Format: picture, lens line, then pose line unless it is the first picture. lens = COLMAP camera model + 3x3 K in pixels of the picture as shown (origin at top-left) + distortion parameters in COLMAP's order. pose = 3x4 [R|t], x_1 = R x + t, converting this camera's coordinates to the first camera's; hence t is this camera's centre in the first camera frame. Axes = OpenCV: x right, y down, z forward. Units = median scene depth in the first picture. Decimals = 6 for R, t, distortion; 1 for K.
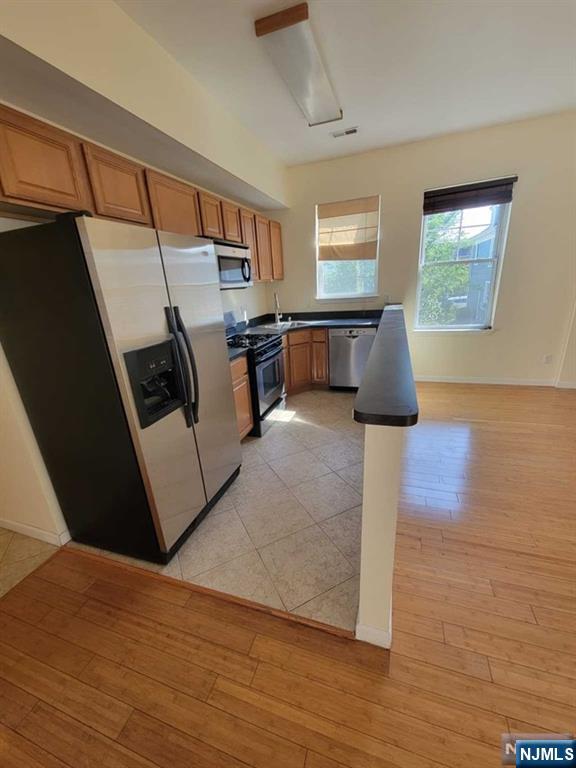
lens RADIAL K [[309.4, 0, 284.1], [0, 309.4, 389.7], [0, 0, 1]] dist [0.002707, -0.001551]
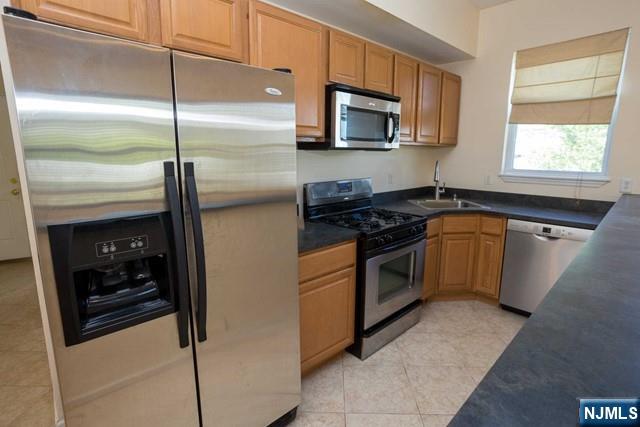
lens RADIAL K [[327.8, 0, 321.9], [0, 327.8, 208.6], [0, 0, 1]] dist [-0.015409, 0.002895]
pose [[0.890103, 0.144827, -0.432135, 0.098201], [-0.206759, 0.973300, -0.099684, -0.073857], [0.406161, 0.178077, 0.896282, 0.231059]]
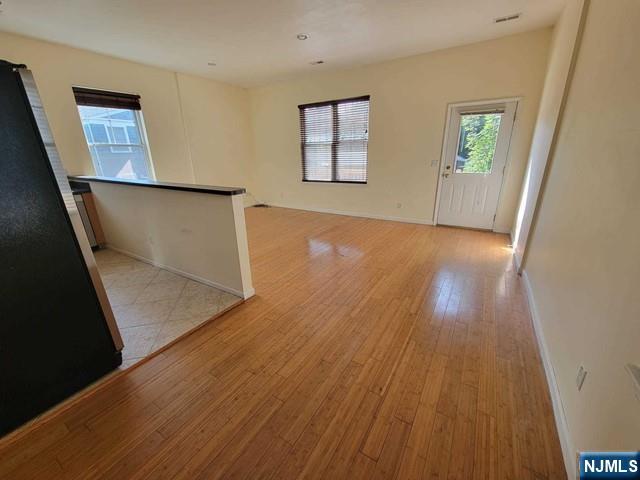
lens RADIAL K [[257.8, 0, 318.8], [0, 257.8, 243.0], [0, 0, 1]] dist [0.002707, -0.001551]
pose [[0.232876, -0.261761, 0.936616, -0.491361], [0.320857, 0.929848, 0.180093, 0.089166], [-0.918052, 0.258581, 0.300527, -0.071312]]
